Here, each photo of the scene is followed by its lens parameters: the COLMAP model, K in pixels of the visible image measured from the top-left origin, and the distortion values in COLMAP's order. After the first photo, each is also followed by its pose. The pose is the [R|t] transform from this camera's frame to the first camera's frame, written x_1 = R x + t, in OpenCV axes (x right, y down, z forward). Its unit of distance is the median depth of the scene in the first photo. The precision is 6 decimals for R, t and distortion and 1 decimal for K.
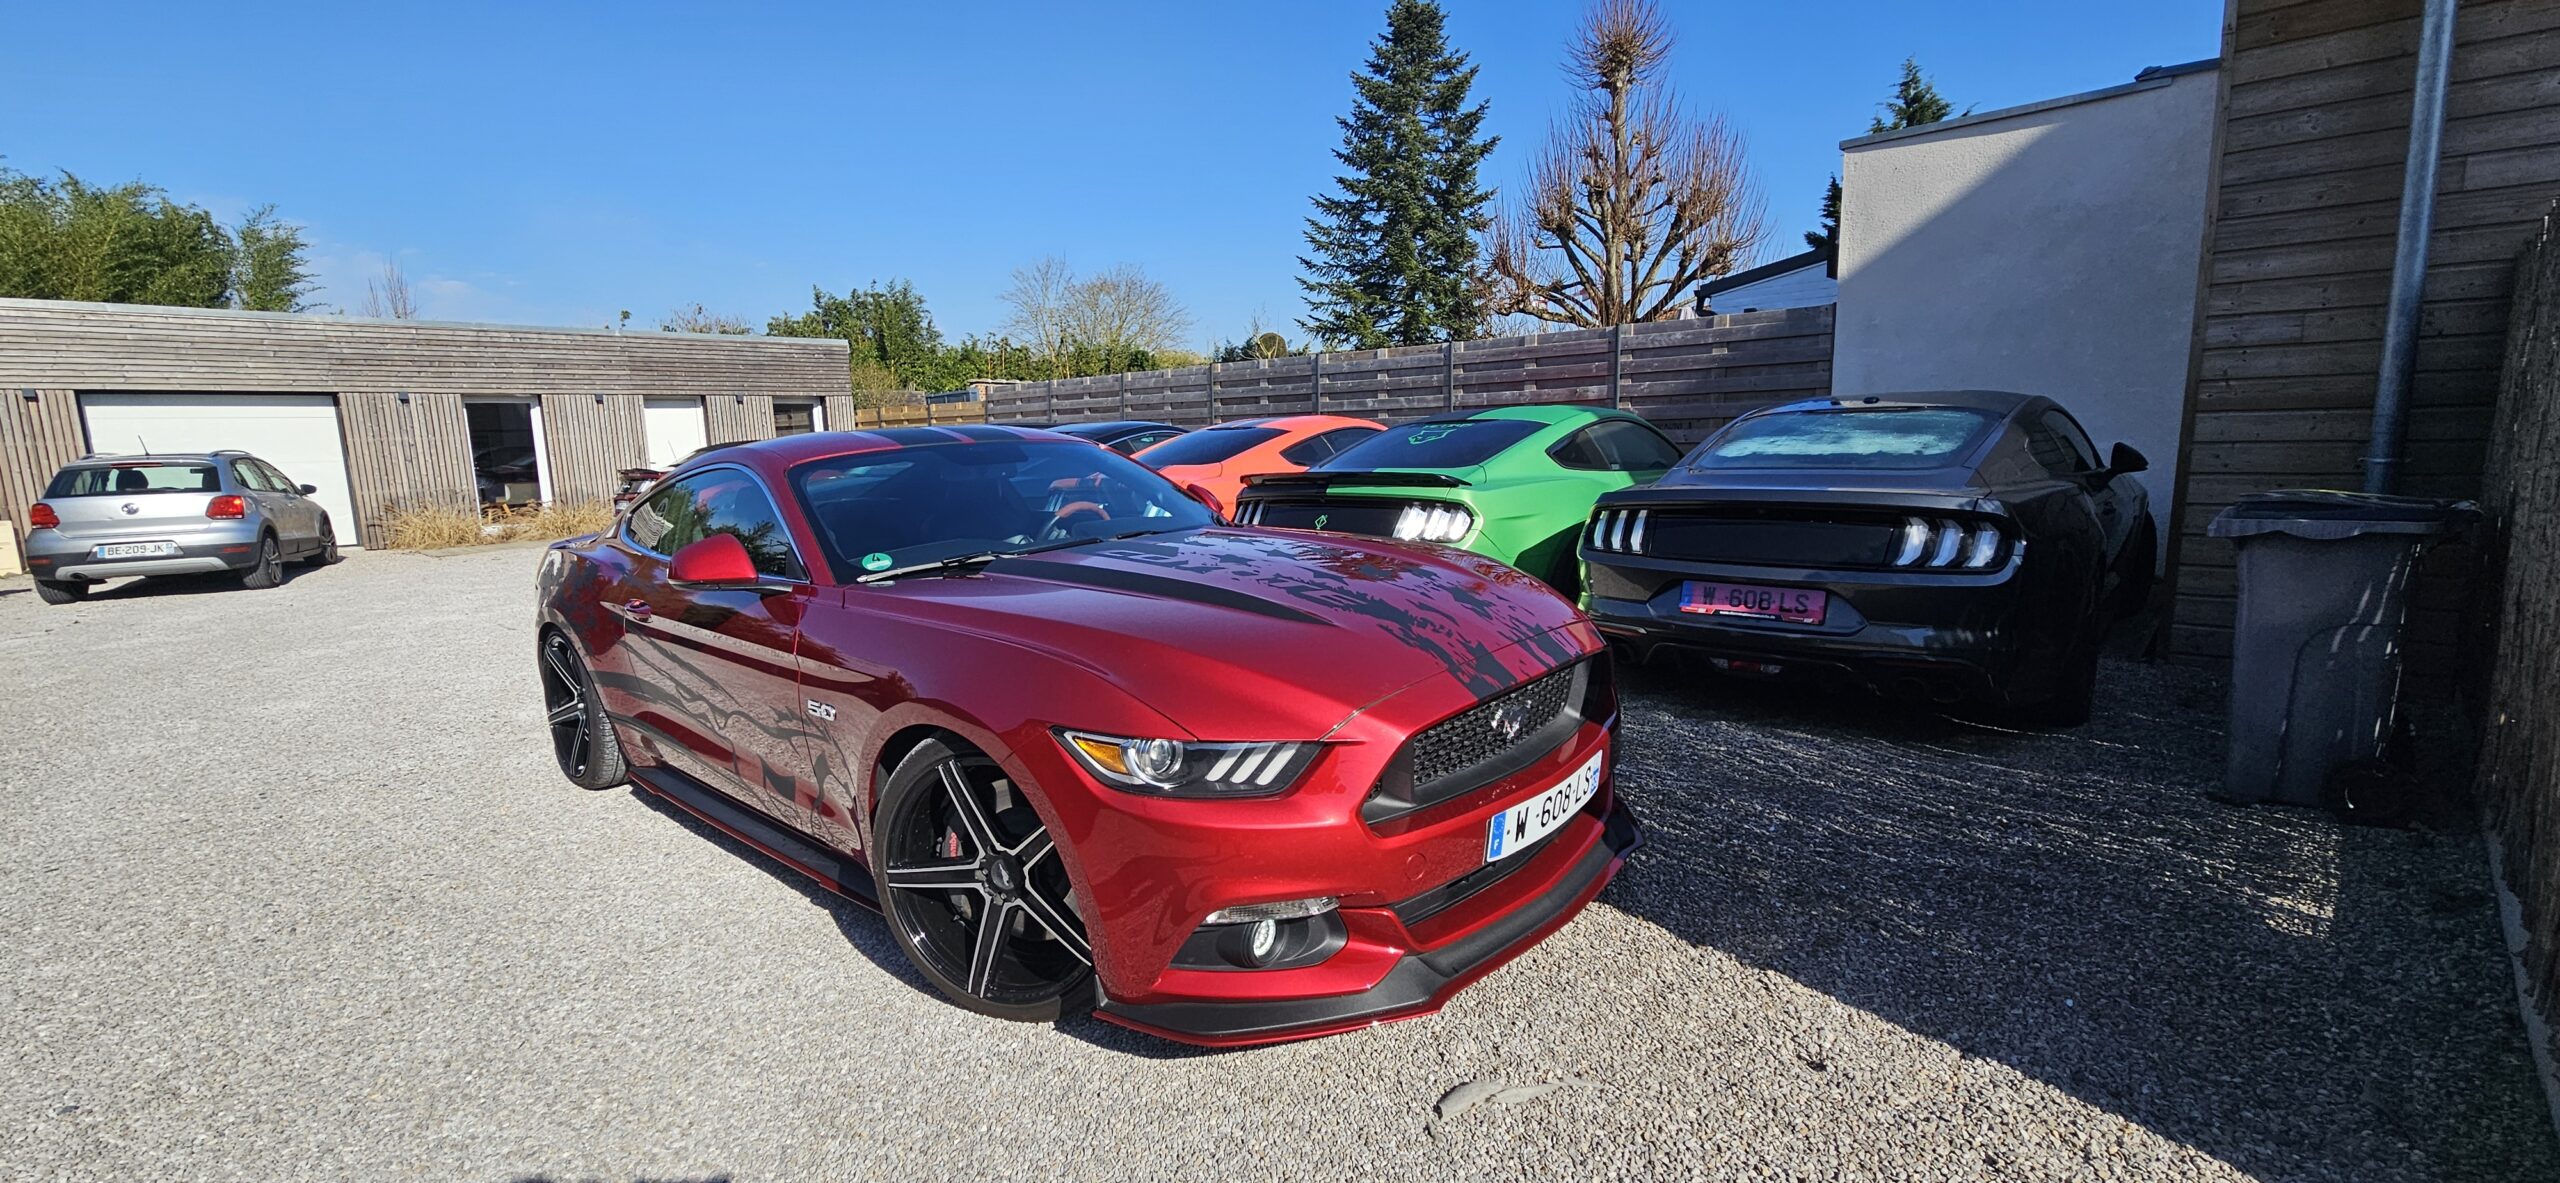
lens RADIAL K [[1047.2, 0, 1267.1], [0, 1047.2, 599.1], [0, 0, 1]] dist [0.002387, -0.002577]
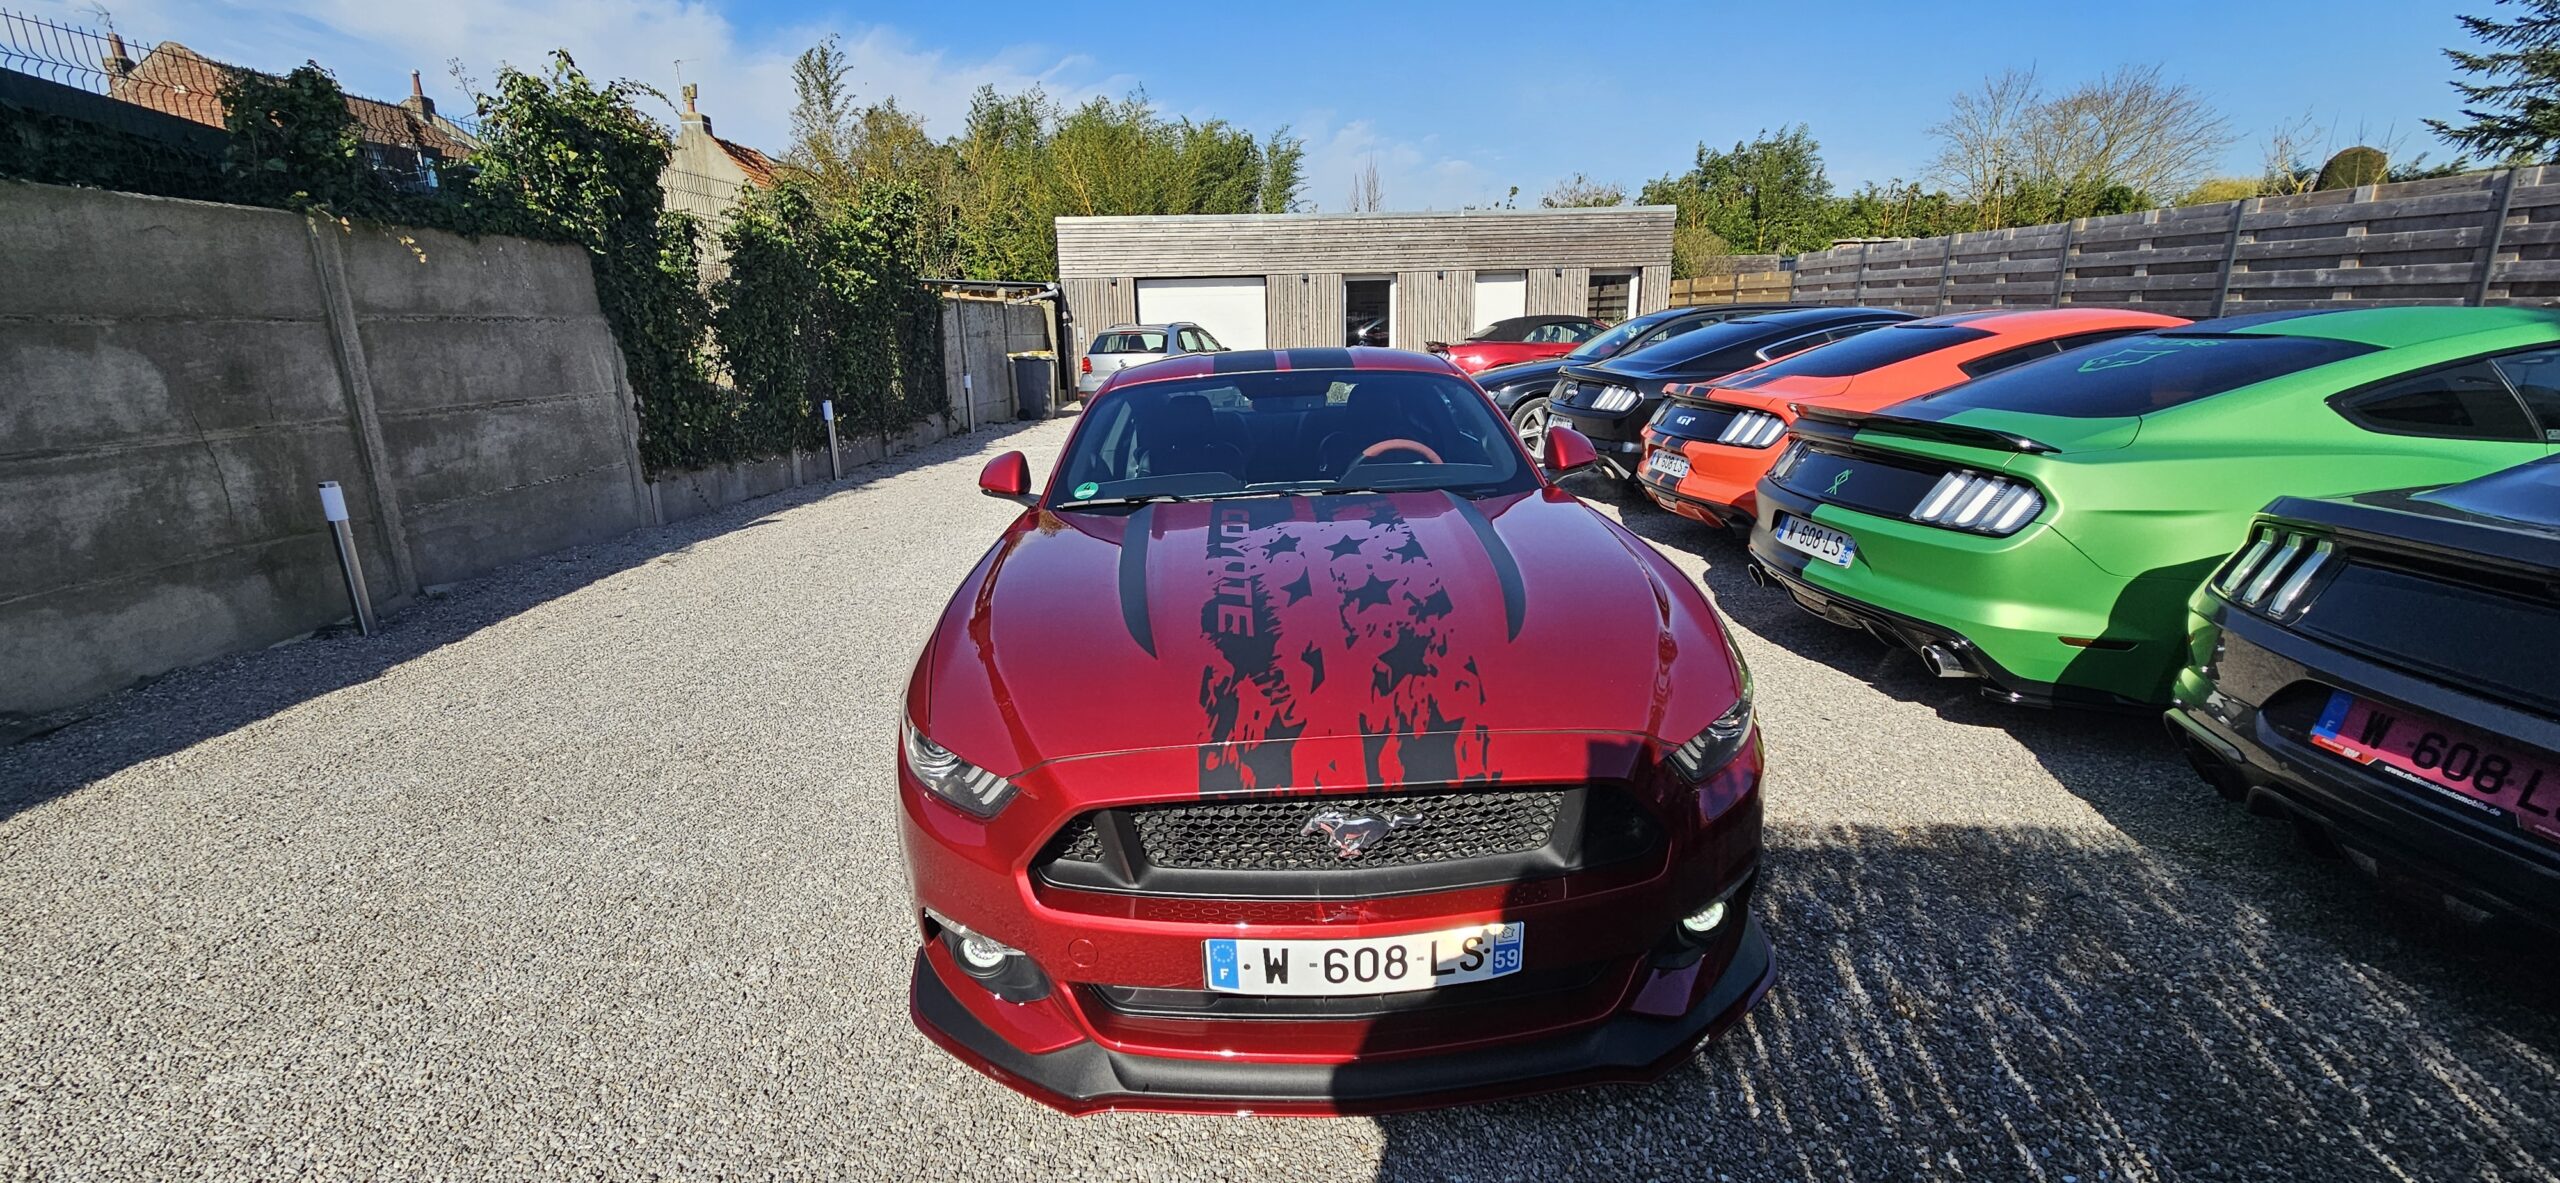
lens RADIAL K [[1047.2, 0, 1270.0], [0, 1047.2, 587.6], [0, 0, 1]] dist [0.002387, -0.002577]
pose [[0.690040, 0.192589, -0.697678, 0.097784], [-0.109330, 0.980623, 0.162561, -0.024287], [0.715466, -0.035897, 0.697725, 0.064364]]
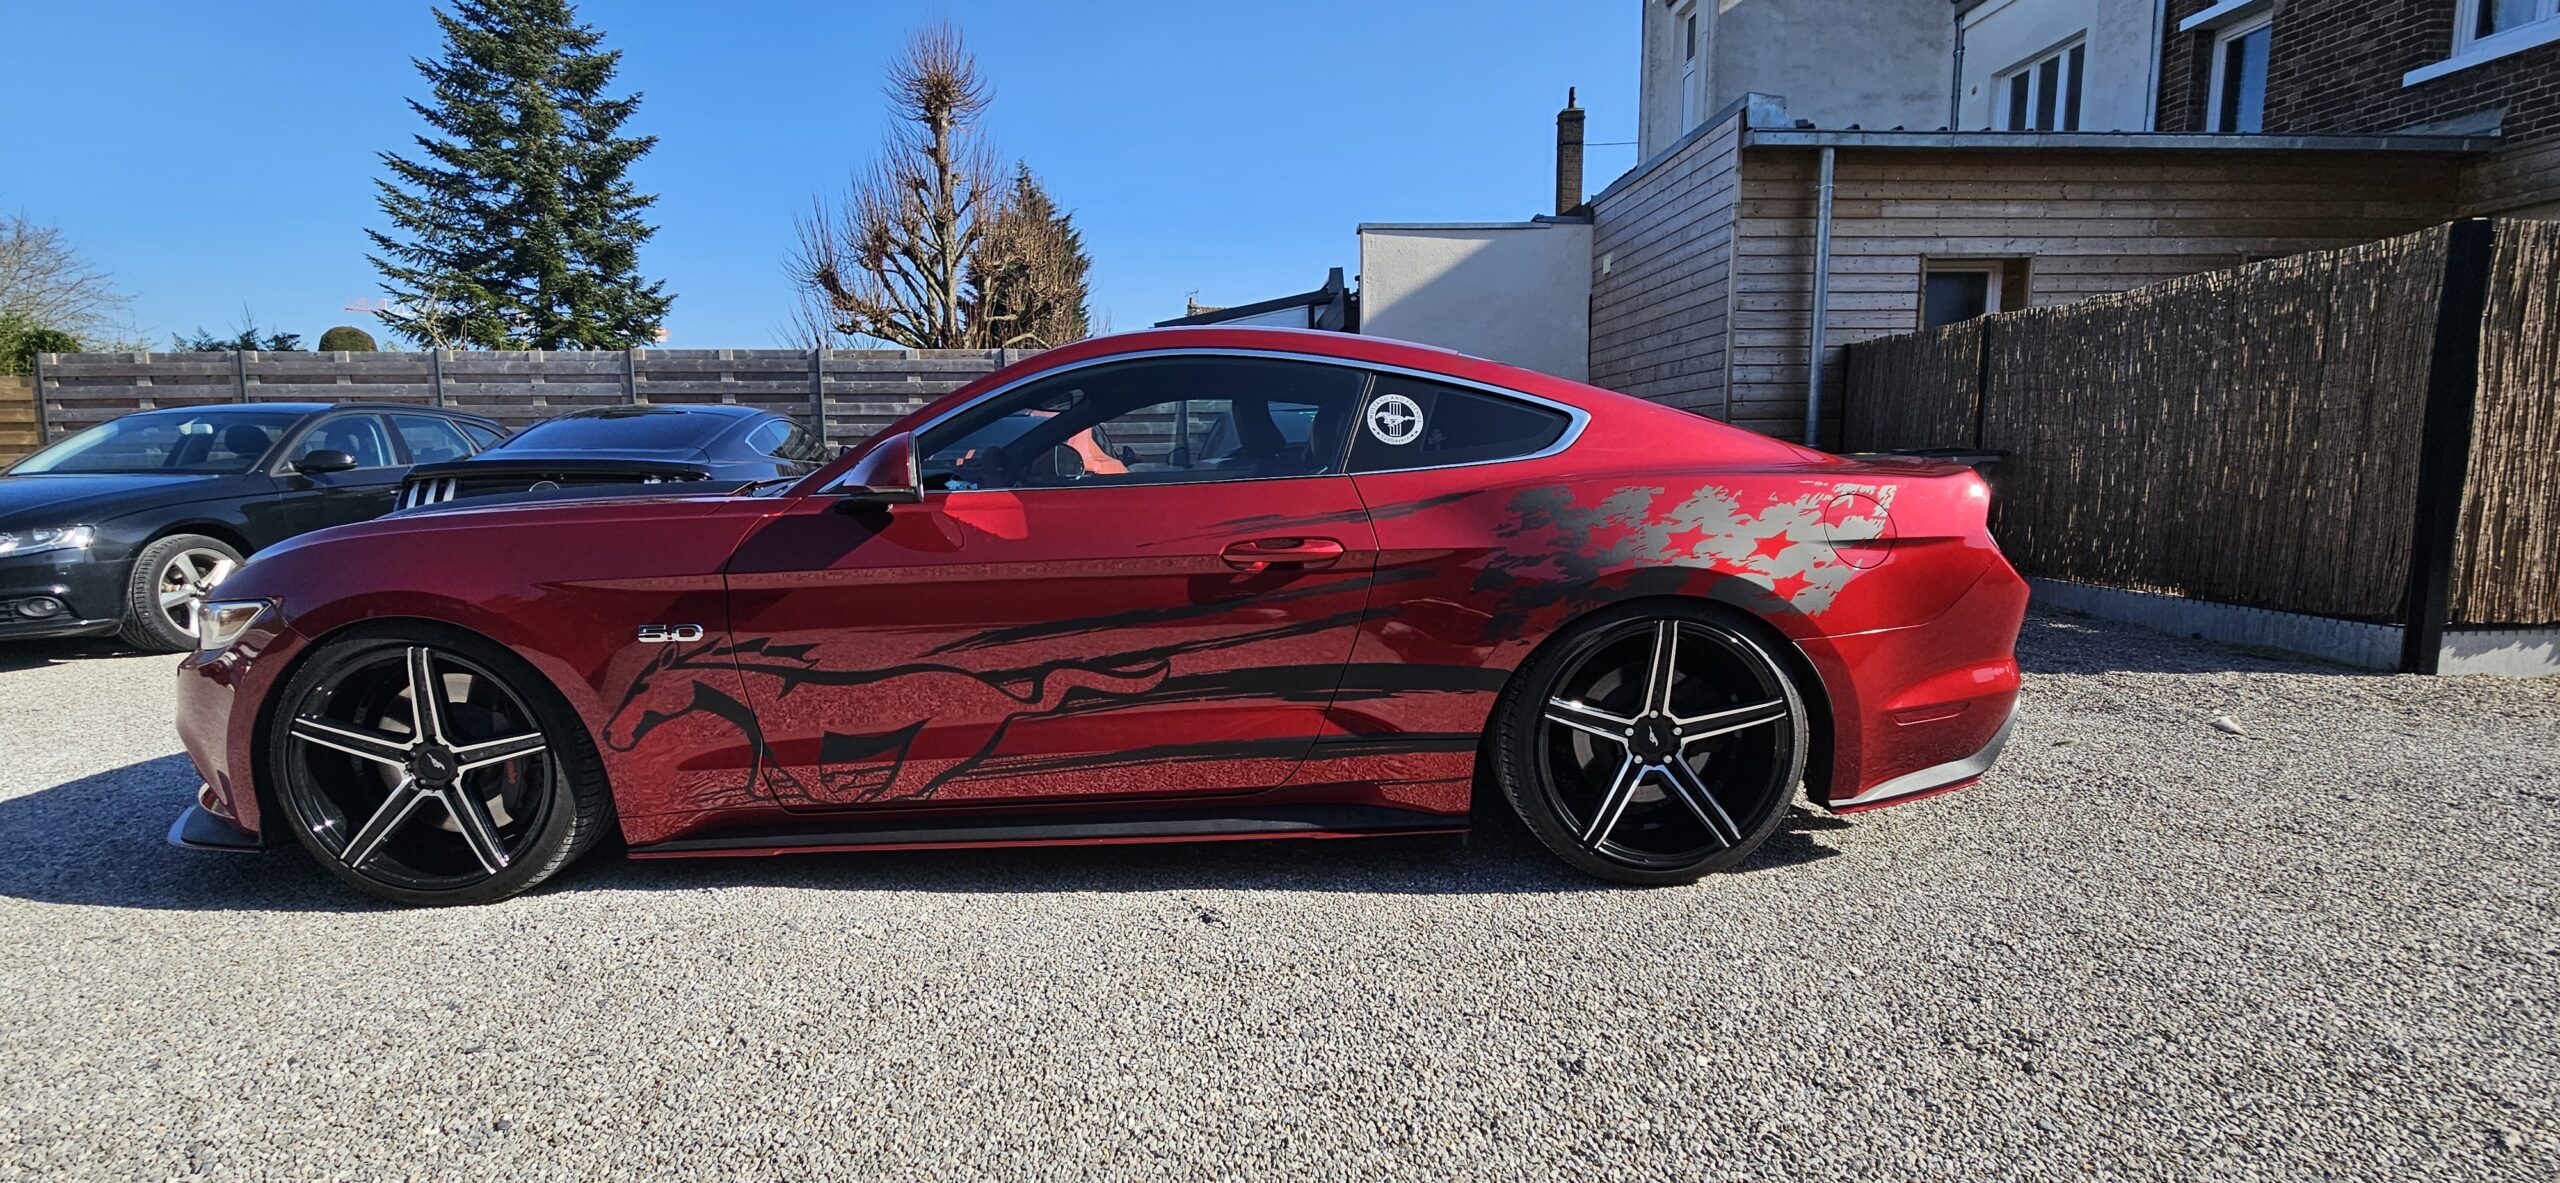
lens RADIAL K [[1047.2, 0, 1275.0], [0, 1047.2, 595.2], [0, 0, 1]] dist [0.002387, -0.002577]
pose [[0.669379, -0.070879, 0.739532, -0.259612], [0.109159, 0.994018, -0.003533, 0.009566], [-0.734858, 0.083091, 0.673112, 0.115708]]
